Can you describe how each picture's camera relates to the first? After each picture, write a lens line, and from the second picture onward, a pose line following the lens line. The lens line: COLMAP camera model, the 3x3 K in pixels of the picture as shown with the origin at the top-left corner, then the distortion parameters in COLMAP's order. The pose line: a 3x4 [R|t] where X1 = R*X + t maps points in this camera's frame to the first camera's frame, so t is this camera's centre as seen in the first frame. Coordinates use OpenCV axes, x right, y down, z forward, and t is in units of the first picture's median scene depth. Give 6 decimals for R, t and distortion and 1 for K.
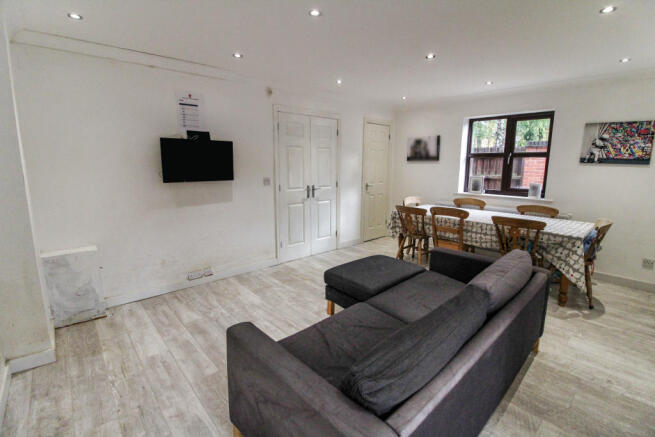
lens RADIAL K [[303.1, 0, 332.7], [0, 303.1, 212.2], [0, 0, 1]] dist [-0.000333, -0.009587]
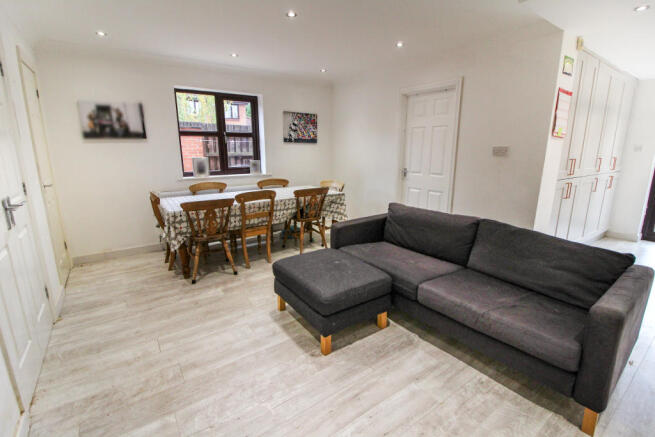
lens RADIAL K [[303.1, 0, 332.7], [0, 303.1, 212.2], [0, 0, 1]] dist [-0.000333, -0.009587]
pose [[0.120537, -0.215335, 0.969073, -0.471870], [0.160071, 0.967632, 0.195105, -0.091745], [-0.979718, 0.131603, 0.151104, 0.631860]]
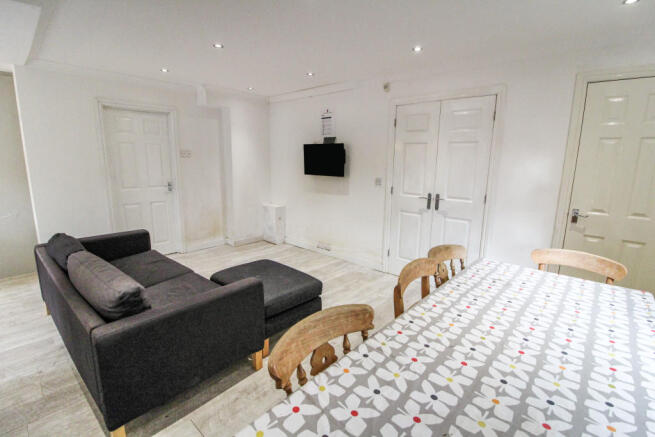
lens RADIAL K [[303.1, 0, 332.7], [0, 303.1, 212.2], [0, 0, 1]] dist [-0.000333, -0.009587]
pose [[0.101640, 0.166653, -0.980763, 0.771621], [-0.177586, 0.973073, 0.146943, -0.129726], [0.978842, 0.159235, 0.128498, 0.786249]]
